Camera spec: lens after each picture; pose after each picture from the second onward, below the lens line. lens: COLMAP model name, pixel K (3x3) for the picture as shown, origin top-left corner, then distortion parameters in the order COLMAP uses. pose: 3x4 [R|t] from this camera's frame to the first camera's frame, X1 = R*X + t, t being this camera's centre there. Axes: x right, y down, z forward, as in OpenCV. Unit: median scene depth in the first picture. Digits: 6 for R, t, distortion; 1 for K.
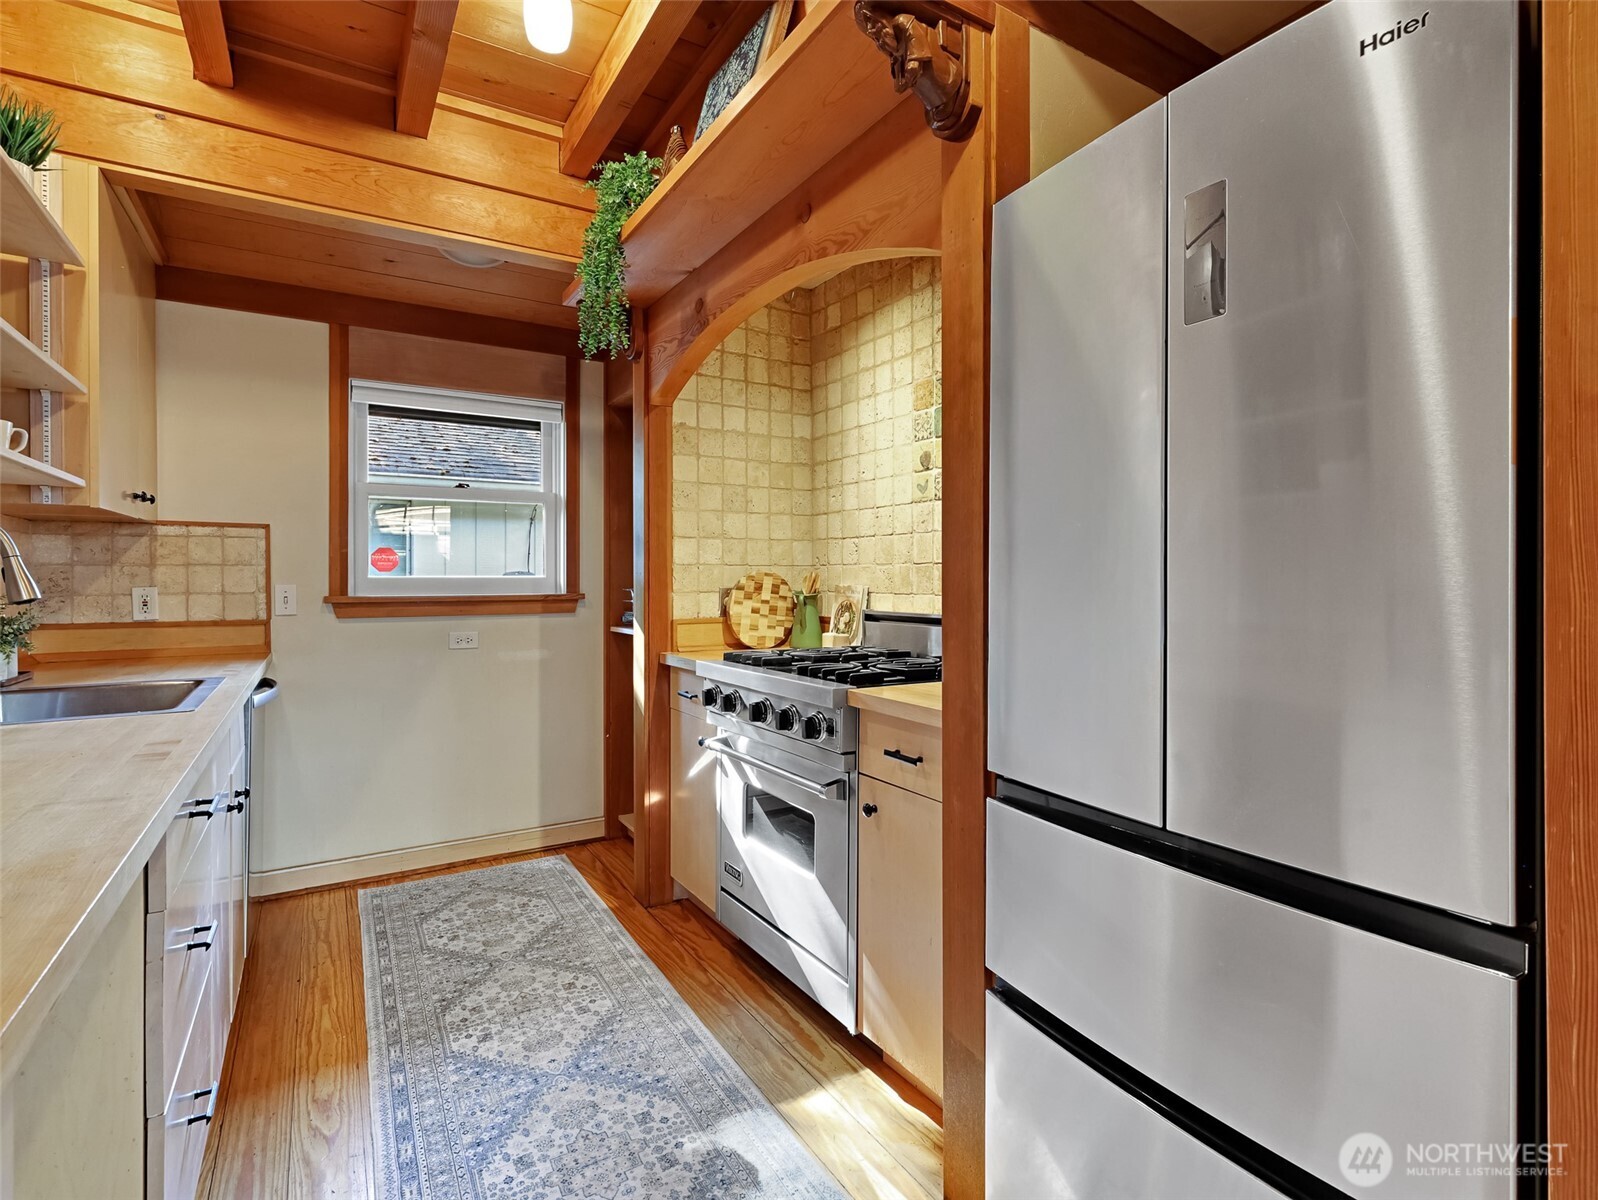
lens RADIAL K [[767.3, 0, 797.4], [0, 767.3, 588.5], [0, 0, 1]] dist [0.001705, 0.000094]
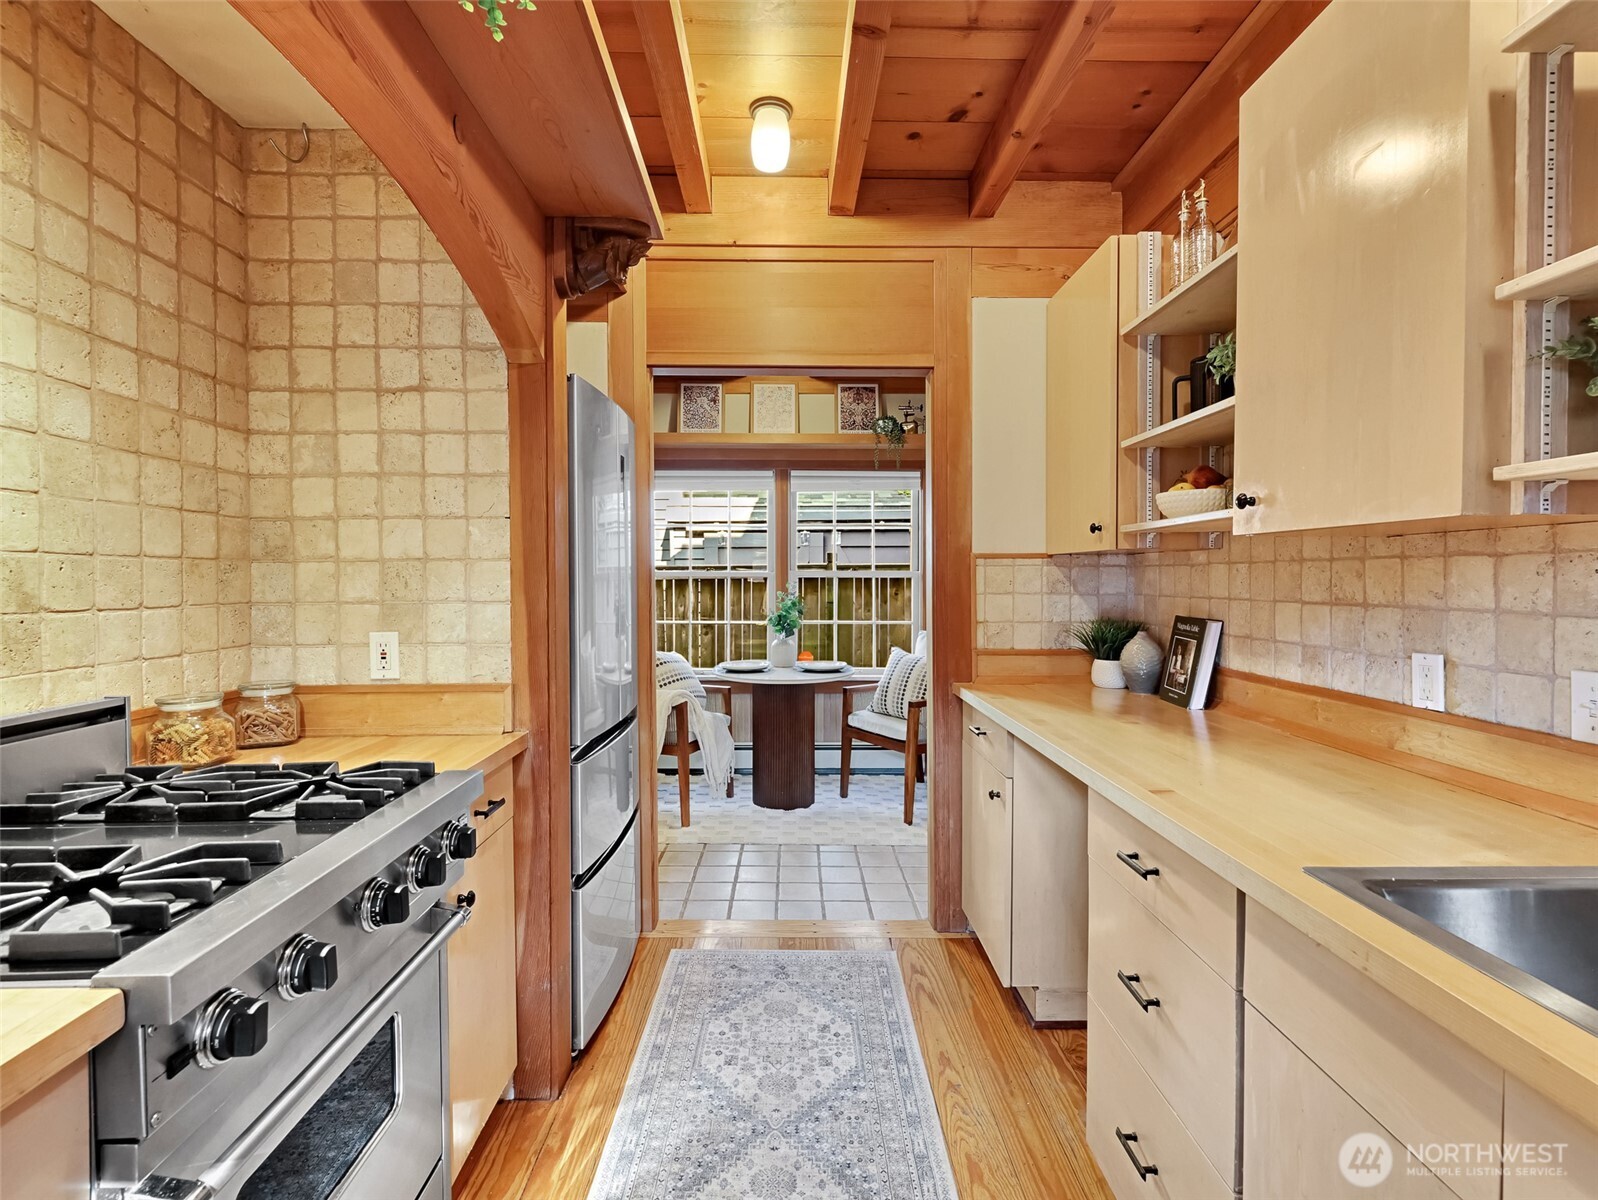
lens RADIAL K [[767.3, 0, 801.3], [0, 767.3, 595.1], [0, 0, 1]] dist [0.001705, 0.000094]
pose [[-0.863452, -0.005981, 0.504396, -0.864631], [0.005224, 0.999770, 0.020797, -0.067004], [-0.504404, 0.020592, -0.863222, 1.891246]]
